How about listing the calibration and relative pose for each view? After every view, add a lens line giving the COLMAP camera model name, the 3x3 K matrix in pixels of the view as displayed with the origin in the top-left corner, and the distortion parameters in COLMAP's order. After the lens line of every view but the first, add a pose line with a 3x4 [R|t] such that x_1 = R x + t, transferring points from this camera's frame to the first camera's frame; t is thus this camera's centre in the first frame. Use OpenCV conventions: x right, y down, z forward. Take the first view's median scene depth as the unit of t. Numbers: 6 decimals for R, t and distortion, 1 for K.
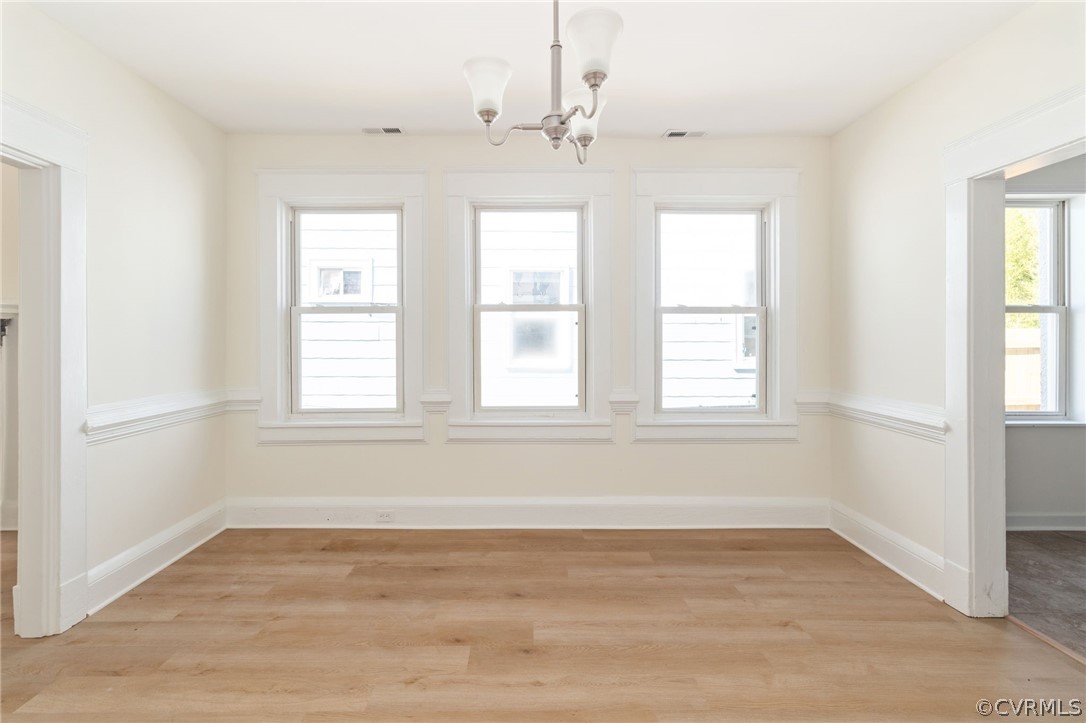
lens RADIAL K [[483.9, 0, 568.0], [0, 483.9, 341.9], [0, 0, 1]] dist [-0.000704, -0.000103]
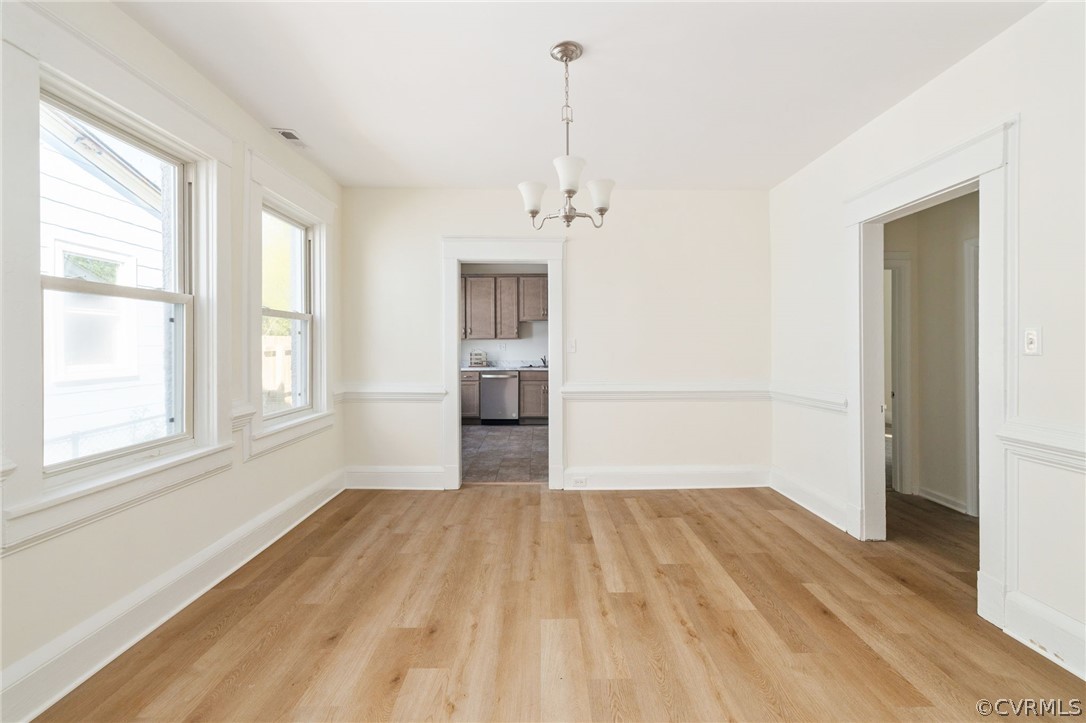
lens RADIAL K [[448.8, 0, 544.7], [0, 448.8, 344.9], [0, 0, 1]] dist [0.000472, 0.000095]
pose [[0.023470, -0.001699, 0.999723, -0.818025], [0.003927, 0.999991, 0.001607, -0.000192], [-0.999717, 0.003888, 0.023477, 0.548826]]
